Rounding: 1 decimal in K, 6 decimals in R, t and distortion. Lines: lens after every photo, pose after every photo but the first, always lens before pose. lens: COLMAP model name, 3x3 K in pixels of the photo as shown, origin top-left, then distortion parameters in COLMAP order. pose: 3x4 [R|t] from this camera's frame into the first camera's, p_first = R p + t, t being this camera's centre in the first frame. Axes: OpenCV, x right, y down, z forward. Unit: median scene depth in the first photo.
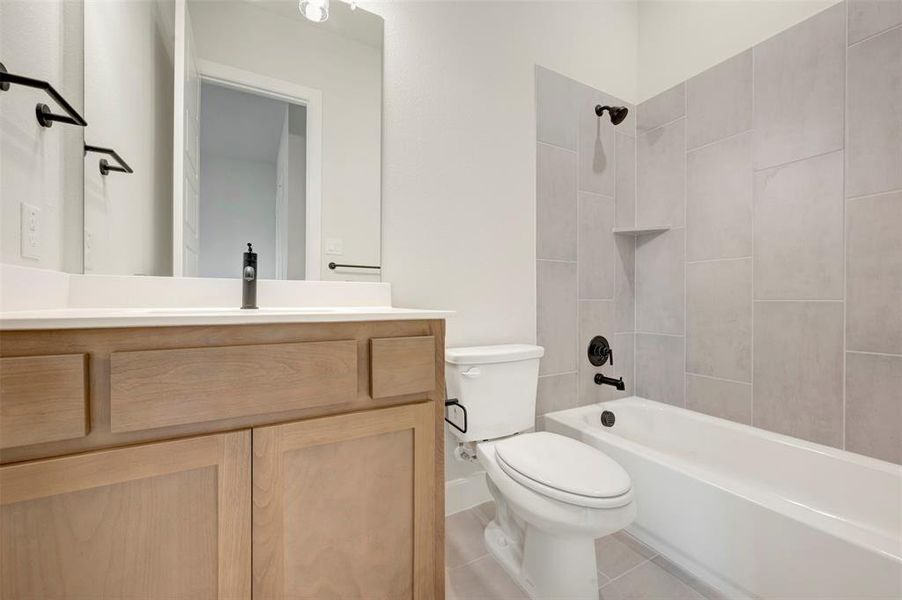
lens RADIAL K [[360.0, 0, 457.7], [0, 360.0, 295.2], [0, 0, 1]] dist [-0.002849, -0.000547]
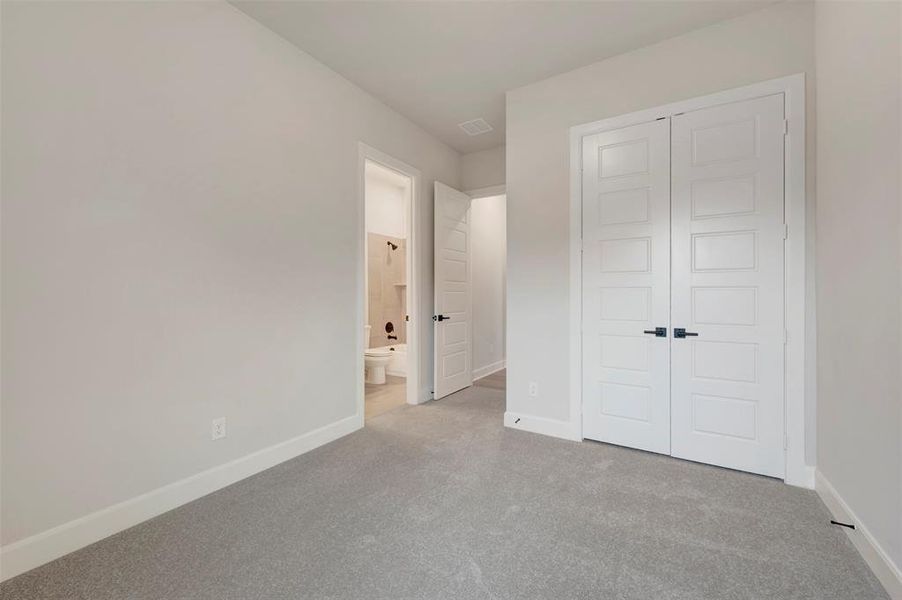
lens RADIAL K [[360.0, 0, 457.7], [0, 360.0, 295.2], [0, 0, 1]] dist [-0.002849, -0.000547]
pose [[0.872958, -0.008207, 0.487727, -0.539749], [0.008648, 0.999962, 0.001348, -0.104510], [-0.487719, 0.003042, 0.872995, -1.807981]]
